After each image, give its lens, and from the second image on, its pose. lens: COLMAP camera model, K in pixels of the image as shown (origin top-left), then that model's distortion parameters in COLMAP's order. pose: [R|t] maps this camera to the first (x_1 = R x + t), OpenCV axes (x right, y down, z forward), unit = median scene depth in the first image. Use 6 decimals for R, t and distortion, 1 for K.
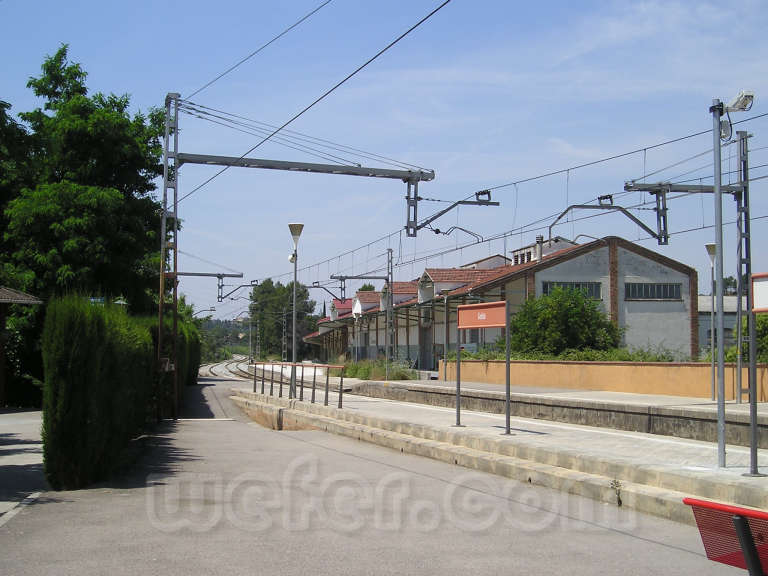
lens RADIAL K [[1152.7, 0, 382.8], [0, 1152.7, 294.0], [0, 0, 1]] dist [-0.202369, 0.000000]
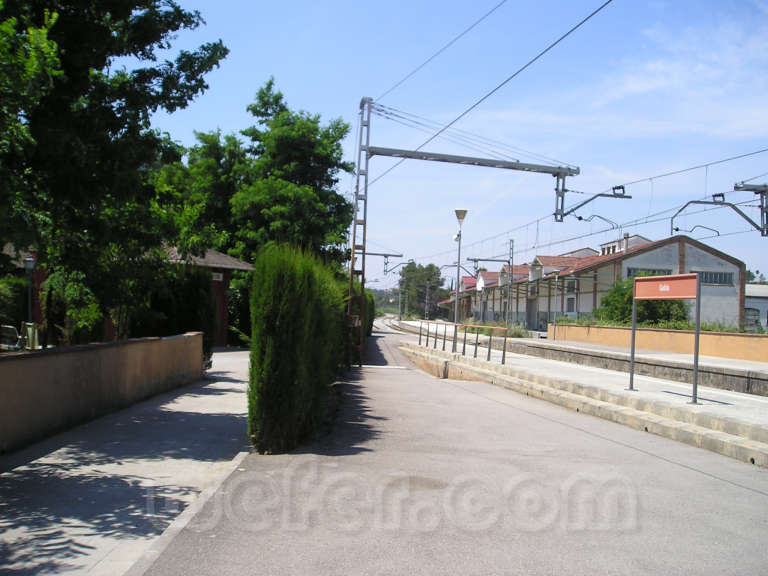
lens RADIAL K [[762.3, 0, 382.3], [0, 762.3, 285.0], [0, 0, 1]] dist [-0.084226, 0.000000]
pose [[0.991445, 0.035189, -0.125695, -0.051028], [-0.033543, 0.999322, 0.015190, 0.009237], [0.126145, -0.010844, 0.991953, 0.175212]]
